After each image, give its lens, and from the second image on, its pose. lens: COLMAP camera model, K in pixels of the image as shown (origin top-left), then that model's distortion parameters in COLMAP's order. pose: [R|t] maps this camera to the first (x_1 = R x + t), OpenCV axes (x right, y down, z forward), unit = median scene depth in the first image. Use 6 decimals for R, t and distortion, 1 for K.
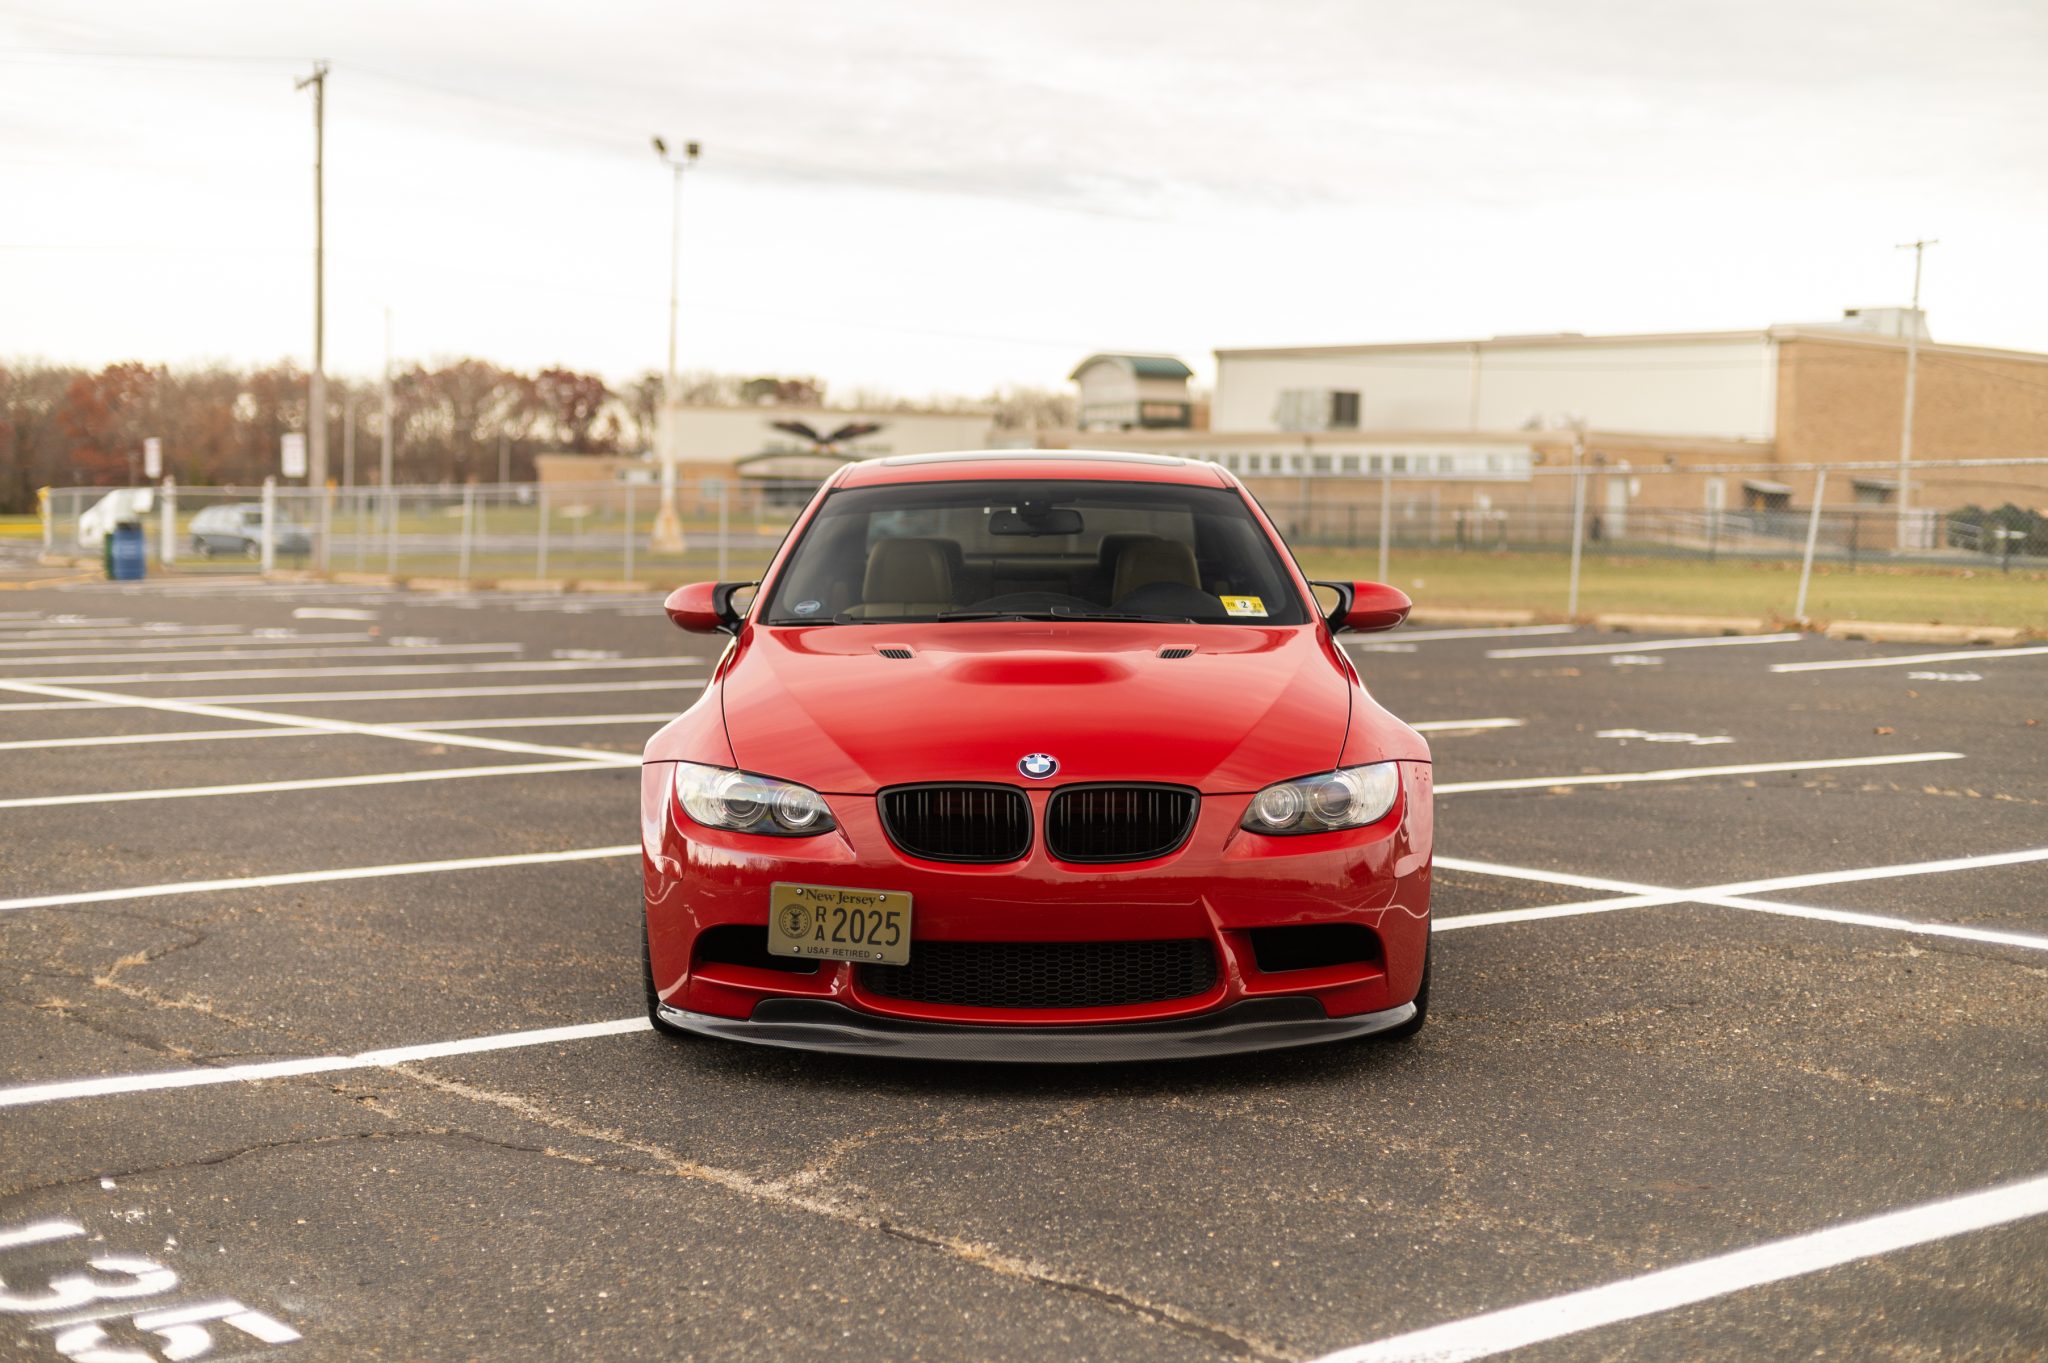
lens RADIAL K [[2983.2, 0, 1020.0], [0, 2983.2, 675.7], [0, 0, 1]] dist [-0.031358, 0.000000]
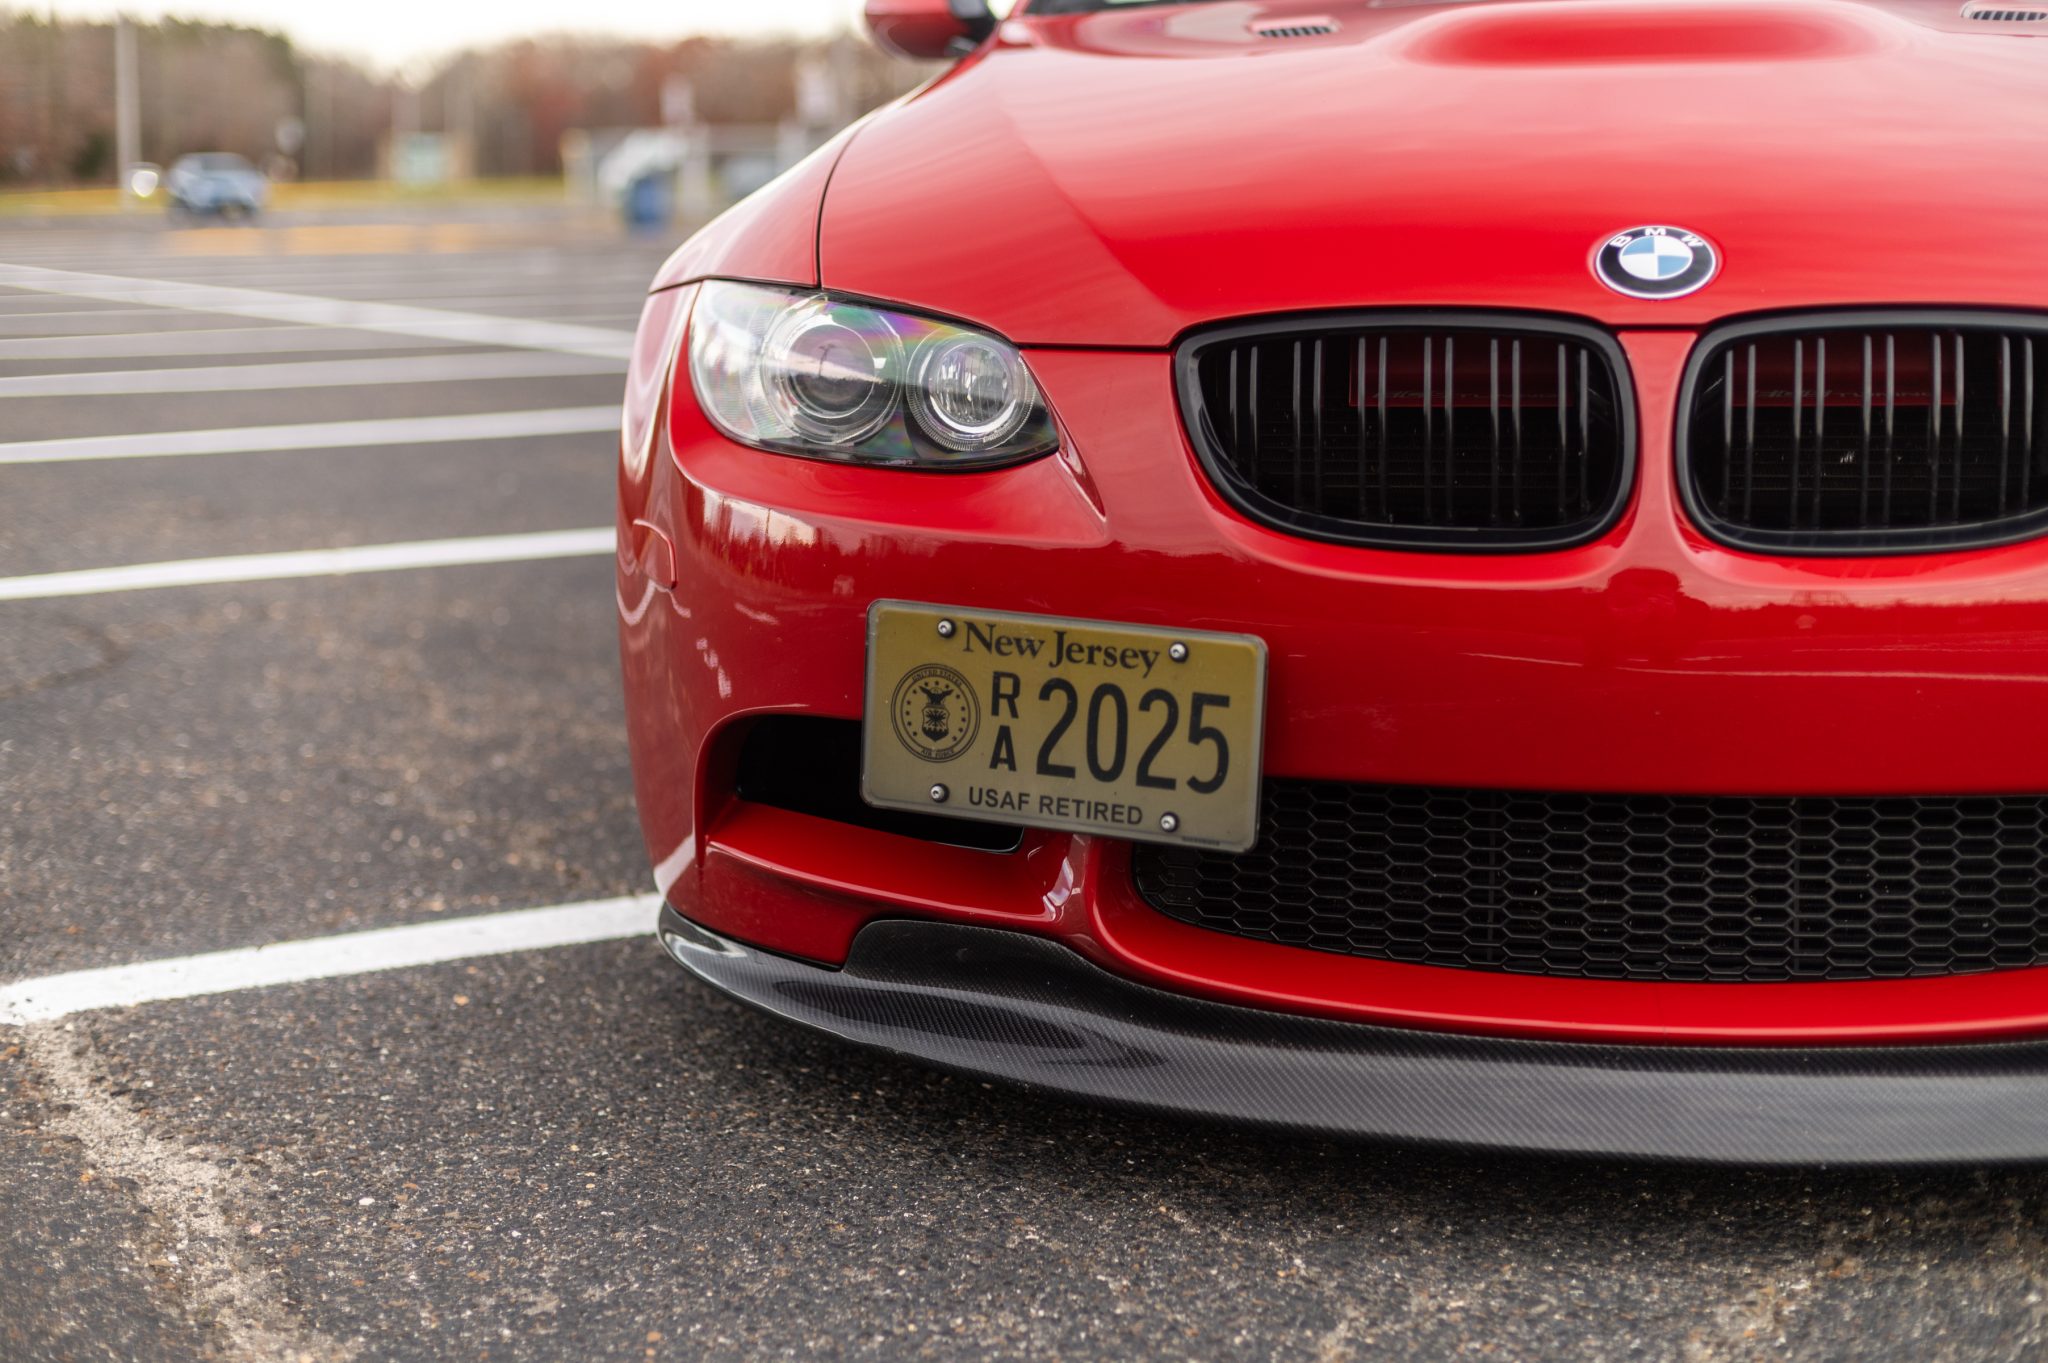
lens RADIAL K [[2983.2, 0, 1013.6], [0, 2983.2, 683.3], [0, 0, 1]] dist [-0.031358, 0.000000]
pose [[0.981647, 0.017474, -0.189904, -0.000332], [0.004189, 0.993577, 0.113079, 0.035579], [0.190660, -0.111799, 0.975269, 0.596071]]
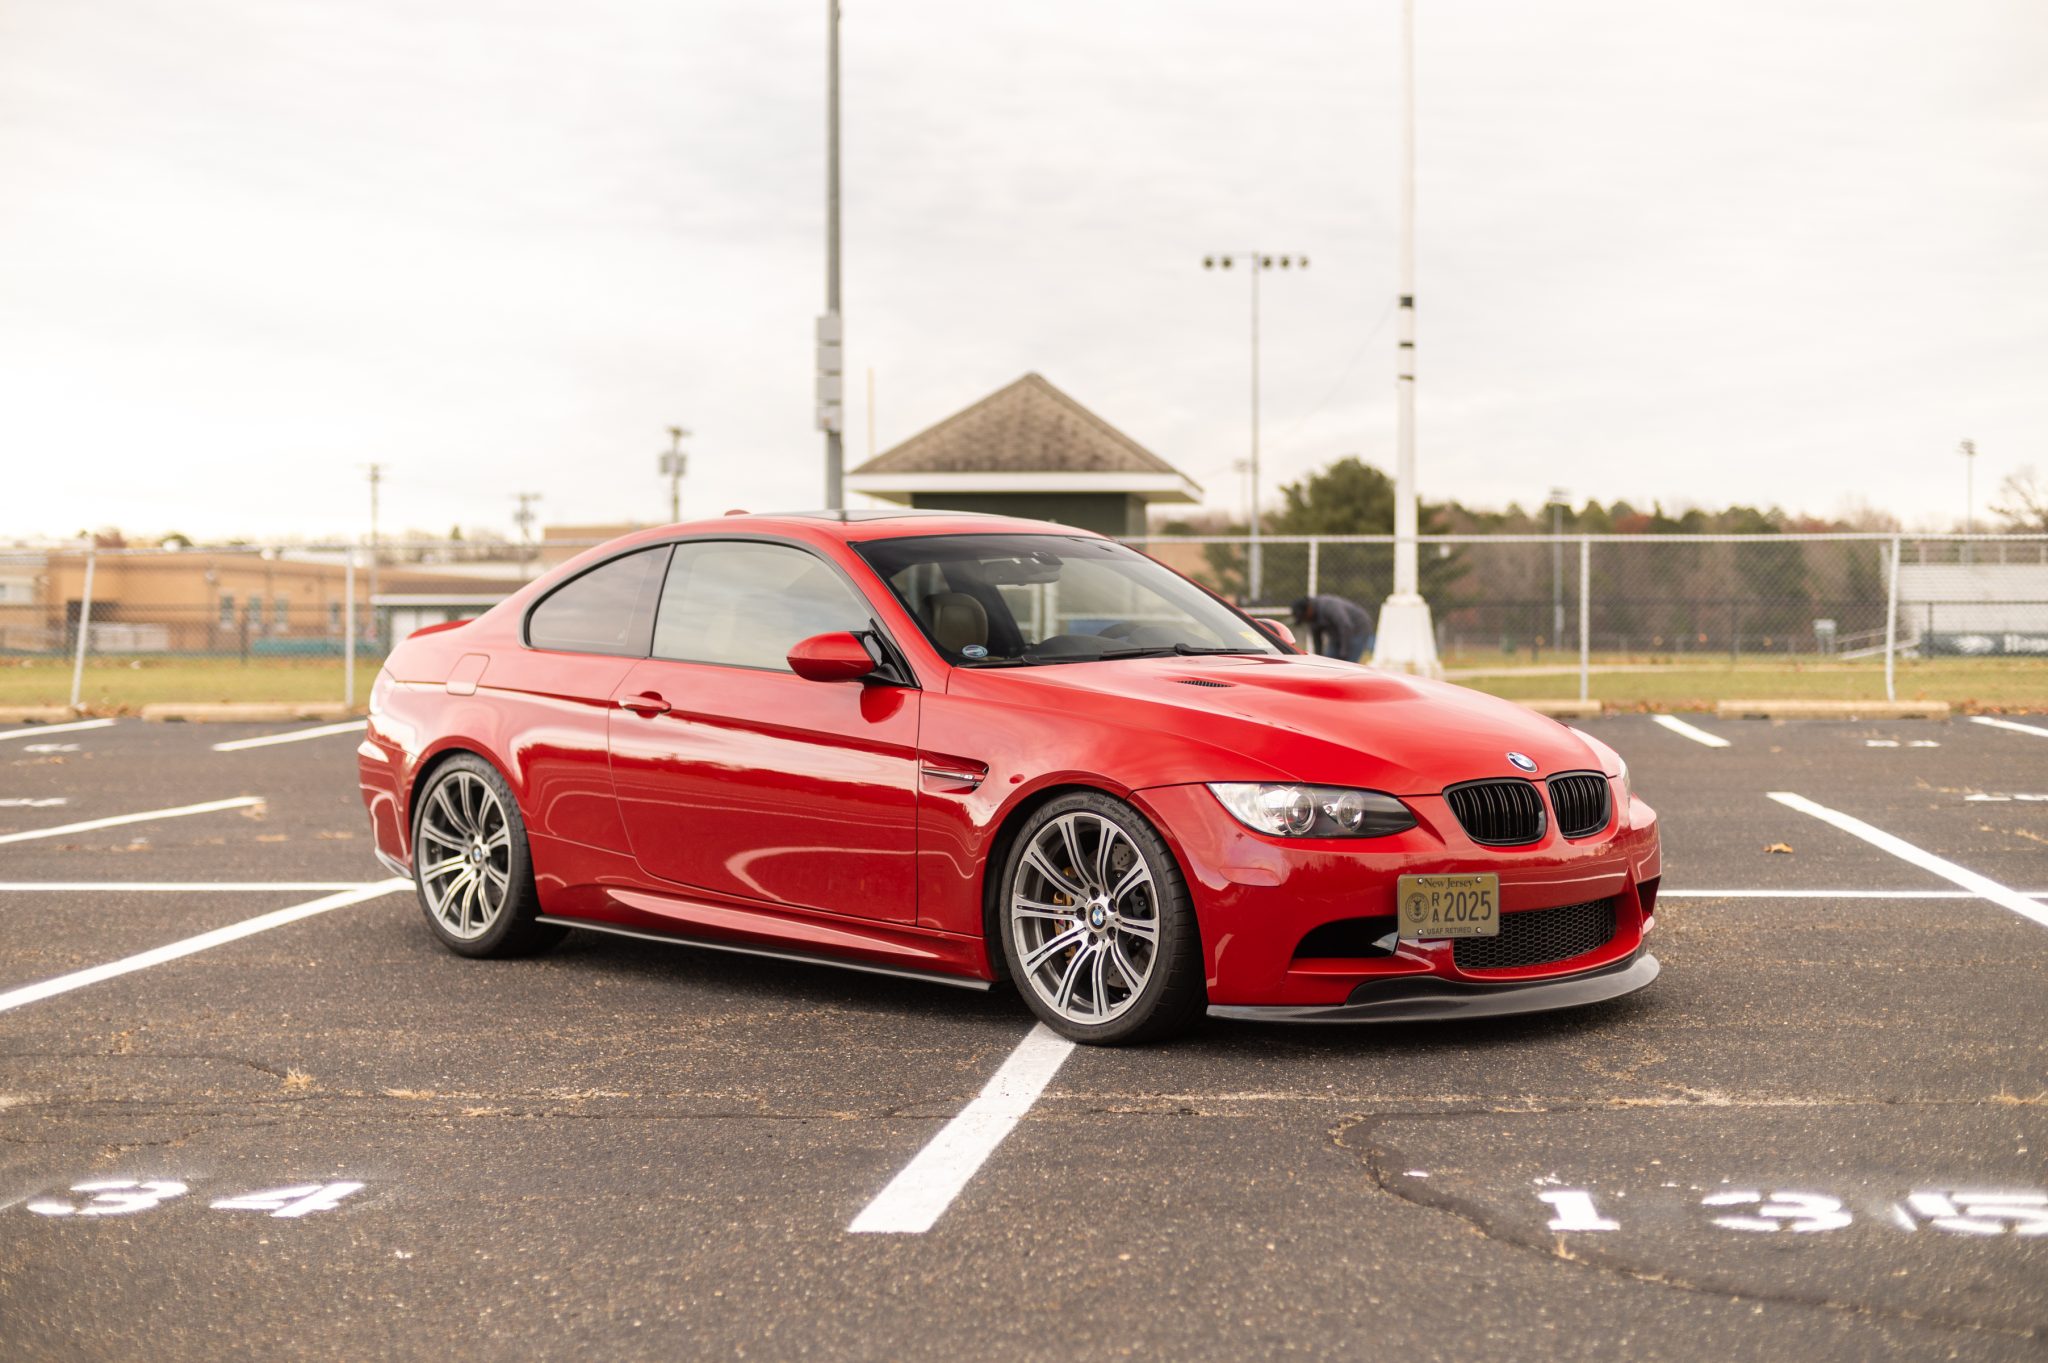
lens RADIAL K [[2983.2, 0, 1025.3], [0, 2983.2, 674.6], [0, 0, 1]] dist [-0.031358, 0.000000]
pose [[0.721999, -0.030153, 0.691237, -0.876042], [0.045504, 0.998956, -0.003953, -0.008494], [-0.690396, 0.034309, 0.722617, 0.245584]]
